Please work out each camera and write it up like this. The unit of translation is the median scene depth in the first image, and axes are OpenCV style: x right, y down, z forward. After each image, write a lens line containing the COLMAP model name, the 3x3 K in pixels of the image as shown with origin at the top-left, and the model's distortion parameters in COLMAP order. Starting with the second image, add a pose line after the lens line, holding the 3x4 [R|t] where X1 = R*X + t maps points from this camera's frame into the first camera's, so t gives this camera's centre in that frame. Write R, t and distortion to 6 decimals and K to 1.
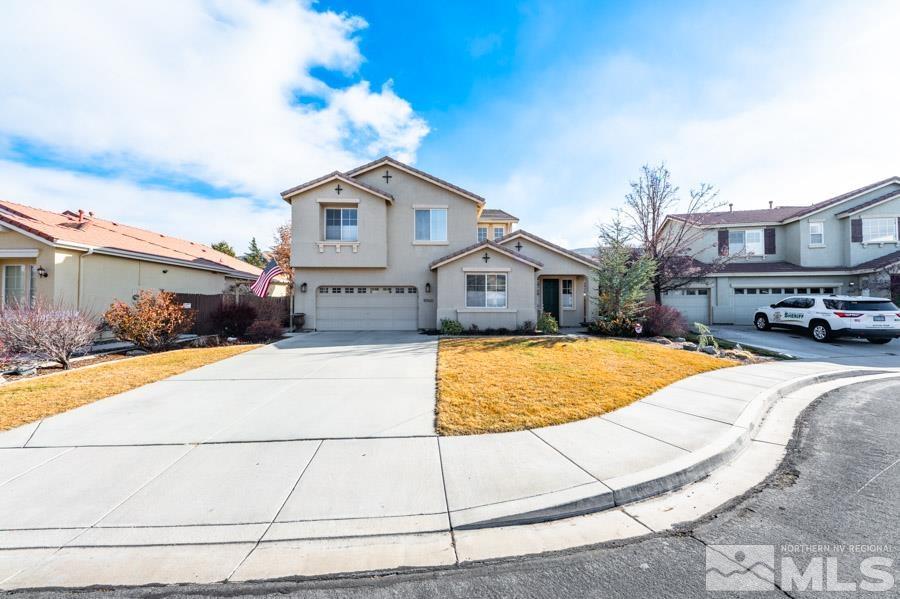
lens RADIAL K [[315.3, 0, 448.0], [0, 315.3, 302.0], [0, 0, 1]] dist [0.002477, -0.000189]
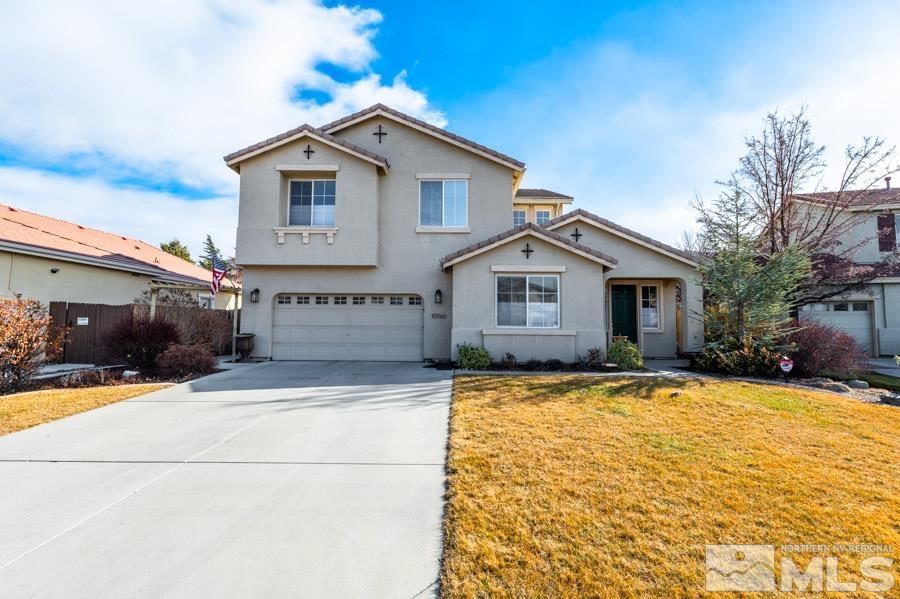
lens RADIAL K [[417.4, 0, 450.0], [0, 417.4, 299.5], [0, 0, 1]] dist [0.013691, -0.000035]
pose [[0.999070, 0.005118, -0.042806, -0.001760], [-0.007277, 0.998700, -0.050444, 0.004671], [0.042492, 0.050709, 0.997809, 0.126828]]
